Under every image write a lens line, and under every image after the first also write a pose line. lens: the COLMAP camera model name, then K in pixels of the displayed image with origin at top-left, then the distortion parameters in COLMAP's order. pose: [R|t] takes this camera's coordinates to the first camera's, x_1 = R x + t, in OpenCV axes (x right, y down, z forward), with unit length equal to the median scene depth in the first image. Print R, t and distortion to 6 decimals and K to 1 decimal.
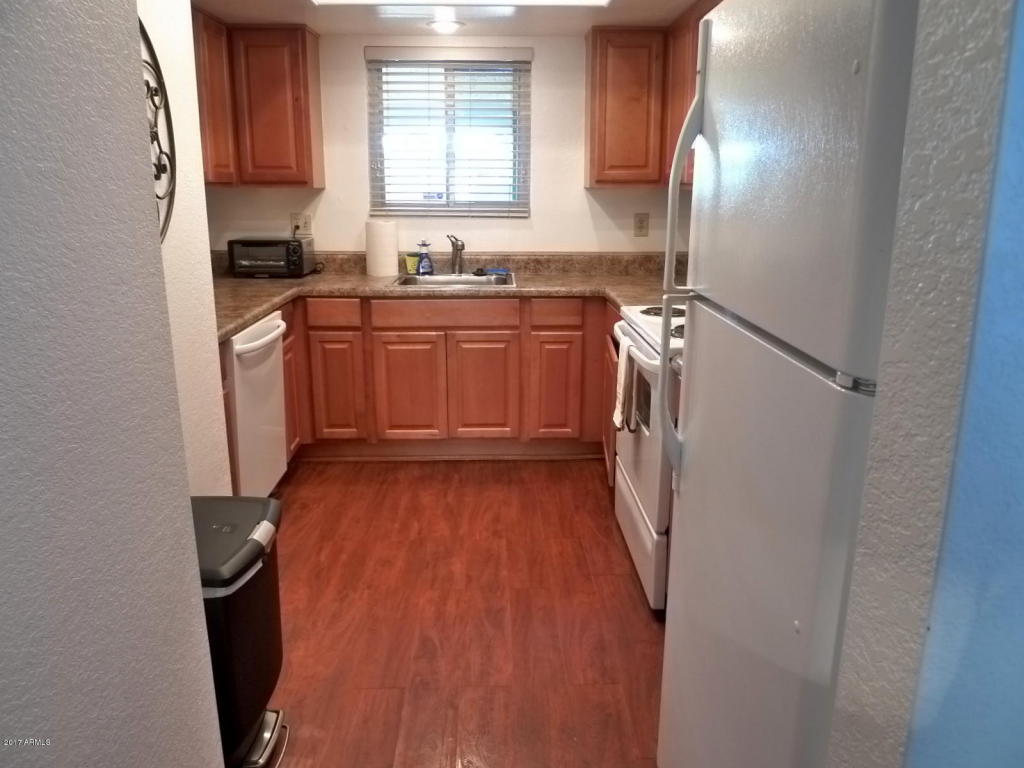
lens RADIAL K [[724.0, 0, 512.0], [0, 724.0, 384.0], [0, 0, 1]] dist [-0.037330, -0.007891]
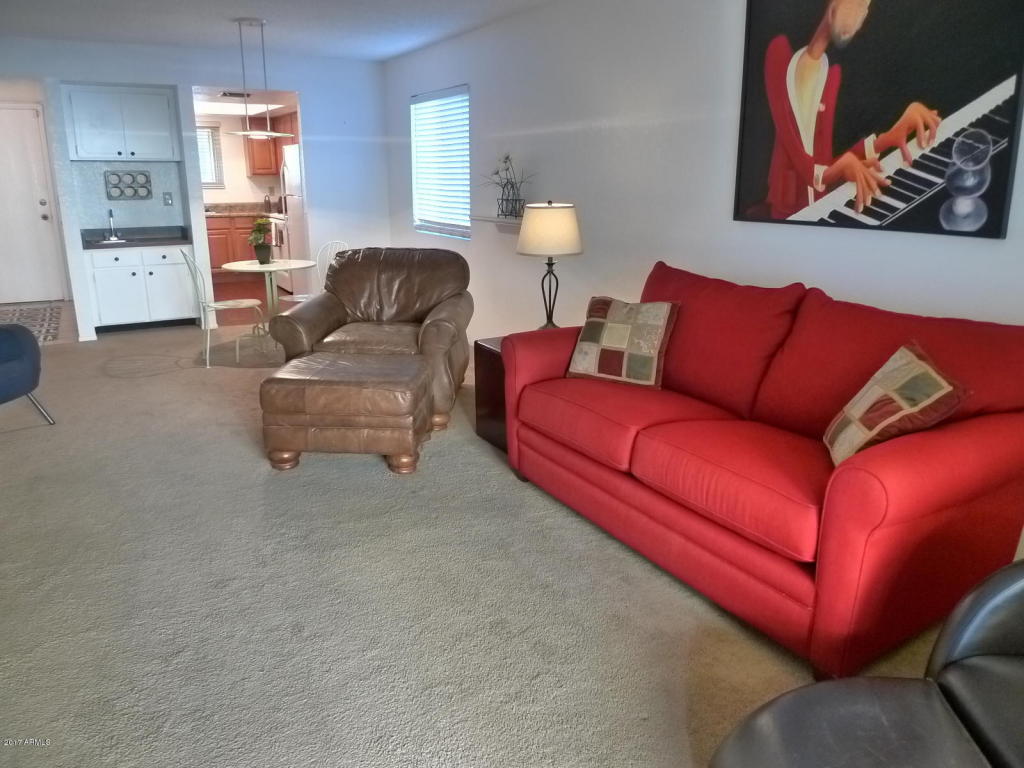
lens RADIAL K [[724.0, 0, 512.0], [0, 724.0, 384.0], [0, 0, 1]] dist [-0.037330, -0.007891]
pose [[0.874689, -0.129867, 0.466962, -0.392703], [0.121799, 0.991414, 0.047574, 0.489964], [-0.469130, 0.015263, 0.882997, -1.821549]]
